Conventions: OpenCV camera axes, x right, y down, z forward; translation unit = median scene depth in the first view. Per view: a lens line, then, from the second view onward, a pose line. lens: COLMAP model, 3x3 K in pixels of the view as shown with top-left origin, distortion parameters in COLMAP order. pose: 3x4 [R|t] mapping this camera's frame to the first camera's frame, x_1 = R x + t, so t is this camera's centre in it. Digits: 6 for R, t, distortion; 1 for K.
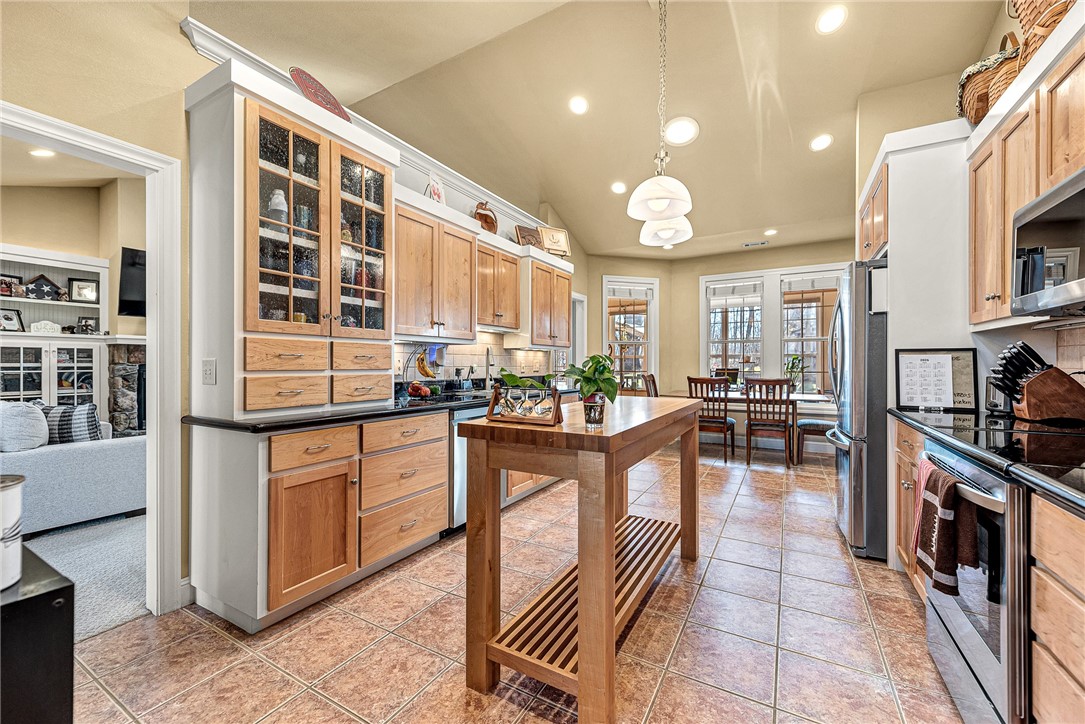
lens RADIAL K [[429.2, 0, 542.2], [0, 429.2, 361.4], [0, 0, 1]] dist [0.004290, -0.000052]
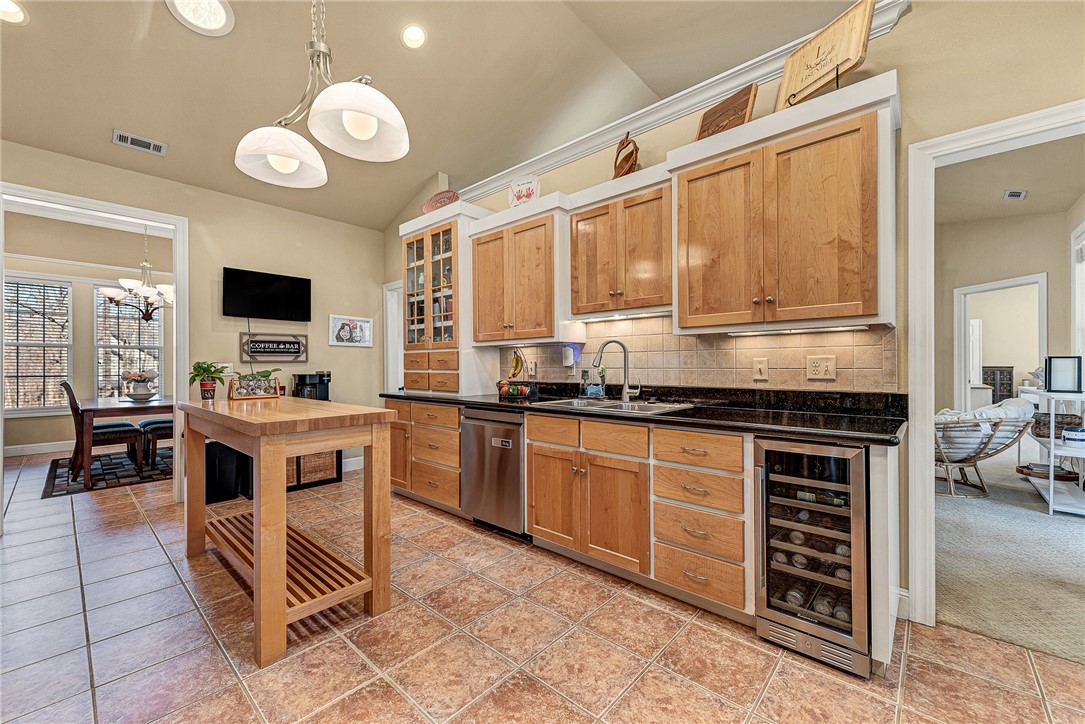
lens RADIAL K [[429.2, 0, 536.4], [0, 429.2, 362.3], [0, 0, 1]] dist [0.004290, -0.000052]
pose [[-0.218787, 0.008087, -0.975739, 0.707958], [0.027329, 0.999624, 0.002157, -0.003219], [0.975390, -0.026195, -0.218925, 1.213227]]
